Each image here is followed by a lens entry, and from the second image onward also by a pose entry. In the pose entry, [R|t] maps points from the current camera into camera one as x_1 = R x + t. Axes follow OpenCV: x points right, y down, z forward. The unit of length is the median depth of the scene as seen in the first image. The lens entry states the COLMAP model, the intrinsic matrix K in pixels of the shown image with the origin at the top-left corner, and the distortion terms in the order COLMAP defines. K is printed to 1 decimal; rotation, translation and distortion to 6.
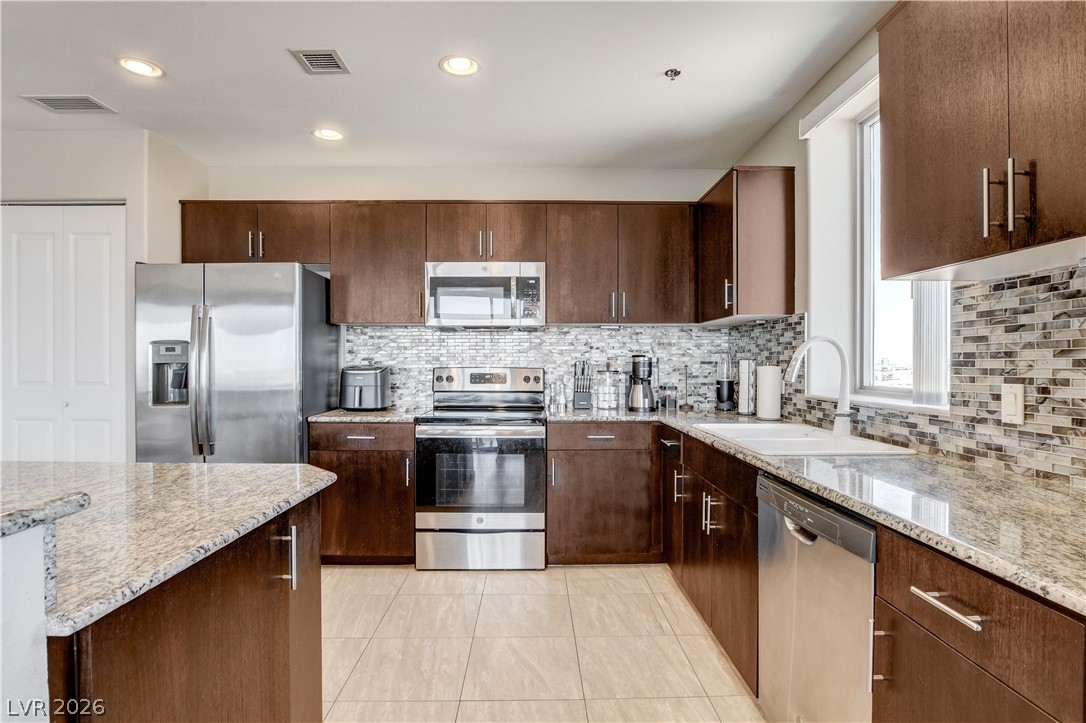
lens RADIAL K [[540.0, 0, 538.0], [0, 540.0, 366.4], [0, 0, 1]] dist [-0.024677, 0.004470]
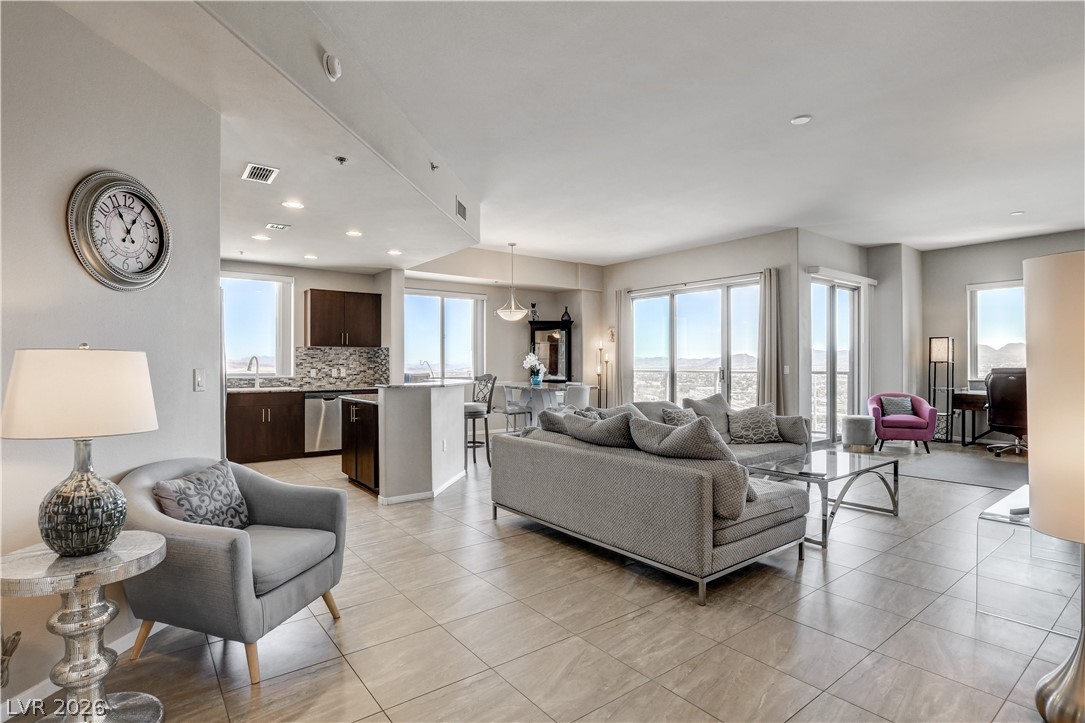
lens RADIAL K [[539.5, 0, 542.0], [0, 539.5, 364.6], [0, 0, 1]] dist [-0.024677, 0.004470]
pose [[-0.589660, -0.001380, 0.807651, -3.916774], [0.006708, 0.999956, 0.006606, -0.023682], [-0.807624, 0.009313, -0.589624, 1.980231]]
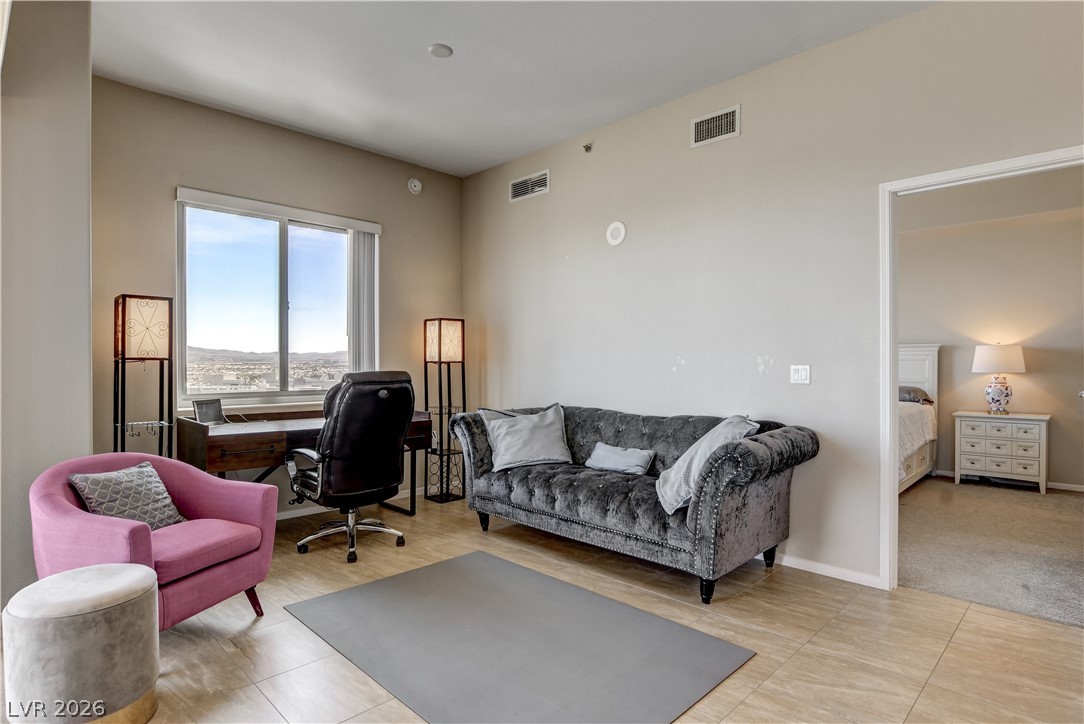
lens RADIAL K [[570.1, 0, 534.4], [0, 570.1, 370.3], [0, 0, 1]] dist [-0.012977, 0.003026]
pose [[-0.727004, 0.007039, -0.686597, -1.788642], [-0.007234, 0.999813, 0.017909, 0.003918], [0.686595, 0.017987, -0.726817, -1.298419]]
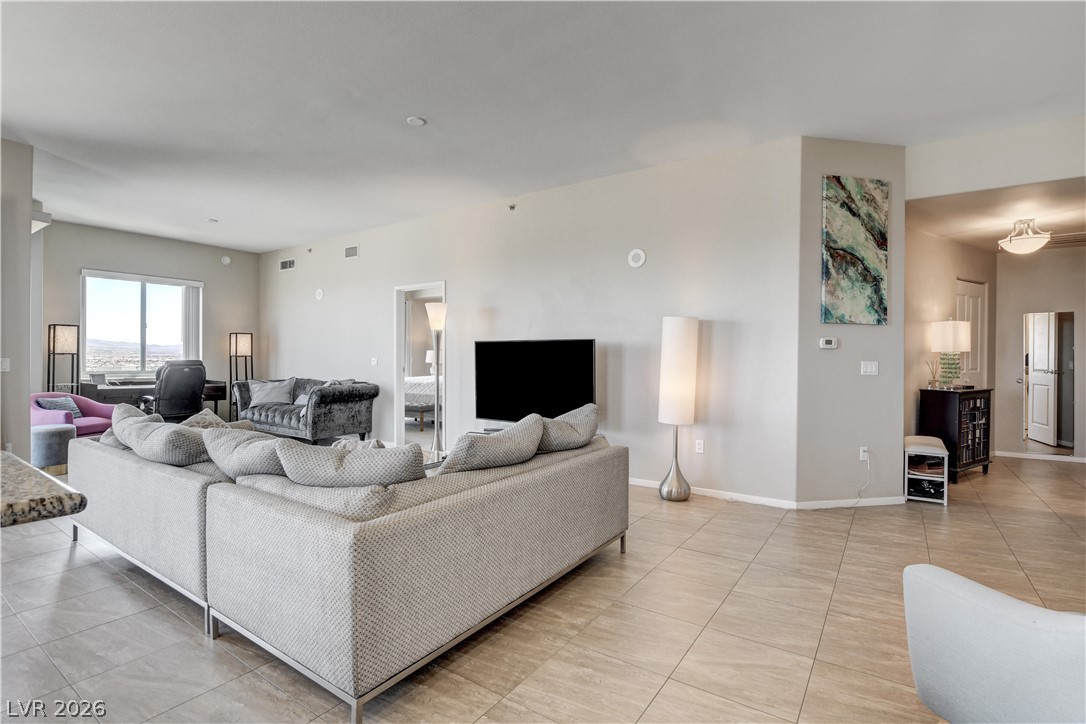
lens RADIAL K [[522.8, 0, 545.8], [0, 522.8, 360.9], [0, 0, 1]] dist [-0.021512, 0.003603]
pose [[-0.589207, 0.001389, -0.807981, -1.163607], [-0.011809, 0.999877, 0.010330, -0.020226], [0.807896, 0.015627, -0.589118, 1.546976]]
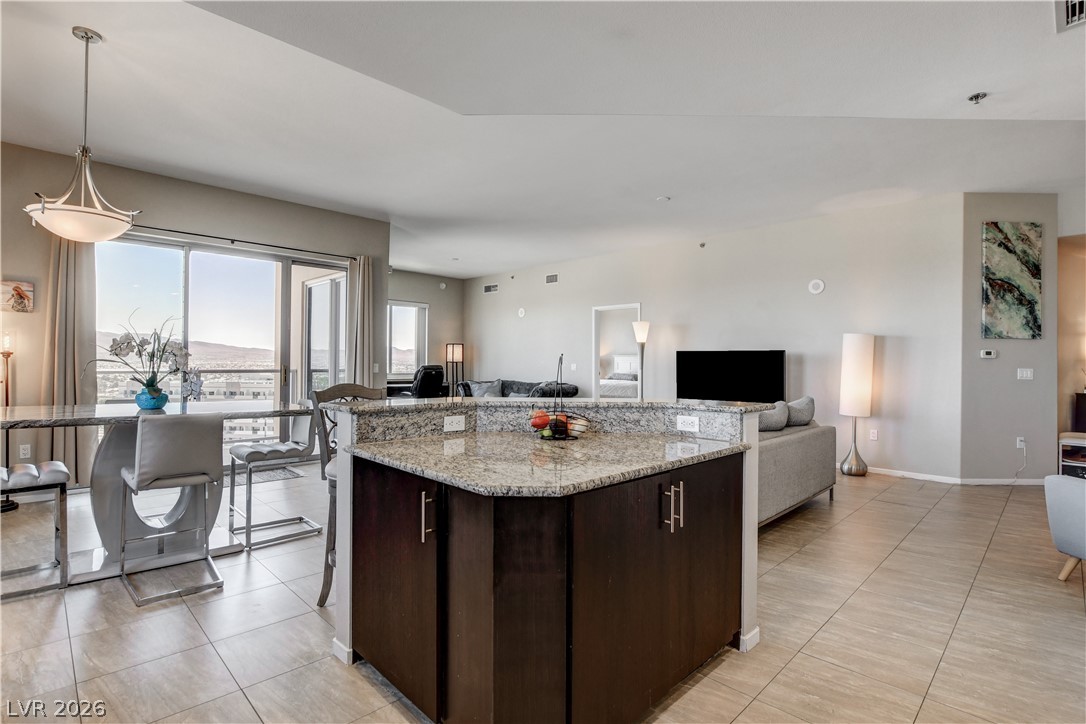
lens RADIAL K [[540.0, 0, 536.4], [0, 540.0, 359.6], [0, 0, 1]] dist [-0.024677, 0.004470]
pose [[-0.730467, -0.011452, -0.682852, 0.246606], [-0.014380, 0.999896, -0.001386, -0.016514], [0.682796, 0.008807, -0.730556, 1.659186]]
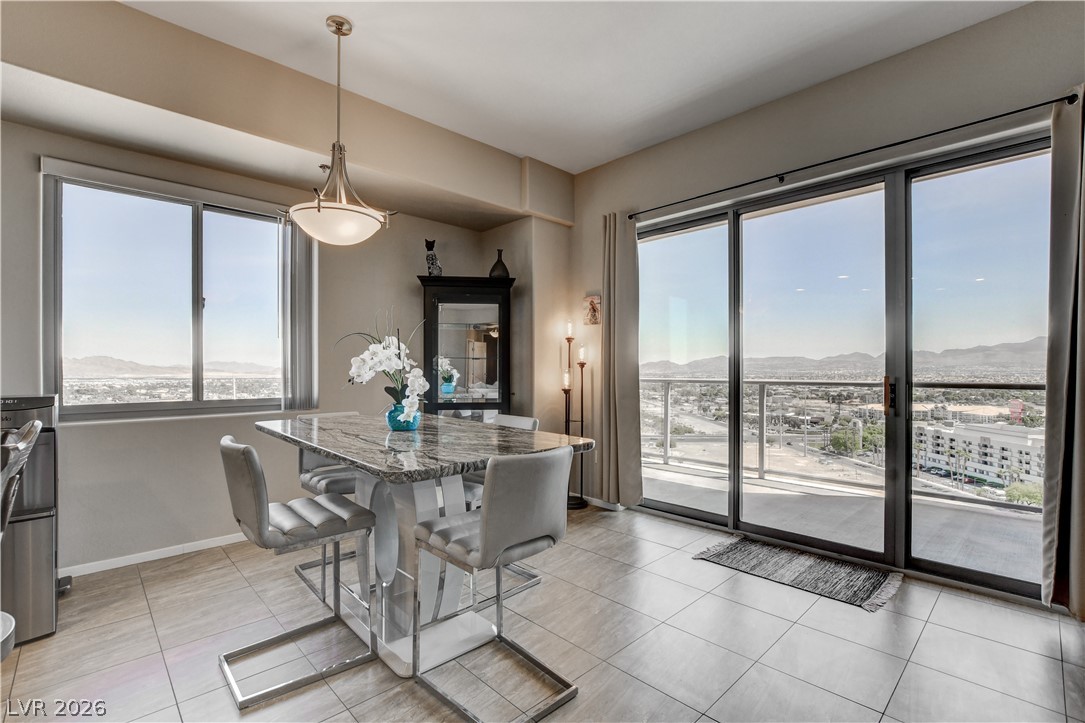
lens RADIAL K [[495.5, 0, 536.6], [0, 495.5, 370.7], [0, 0, 1]] dist [-0.010815, 0.001002]
pose [[-0.667173, -0.003351, 0.744895, -1.448336], [0.004684, 0.999951, 0.008693, -0.000762], [-0.744888, 0.009289, -0.667125, -0.061994]]
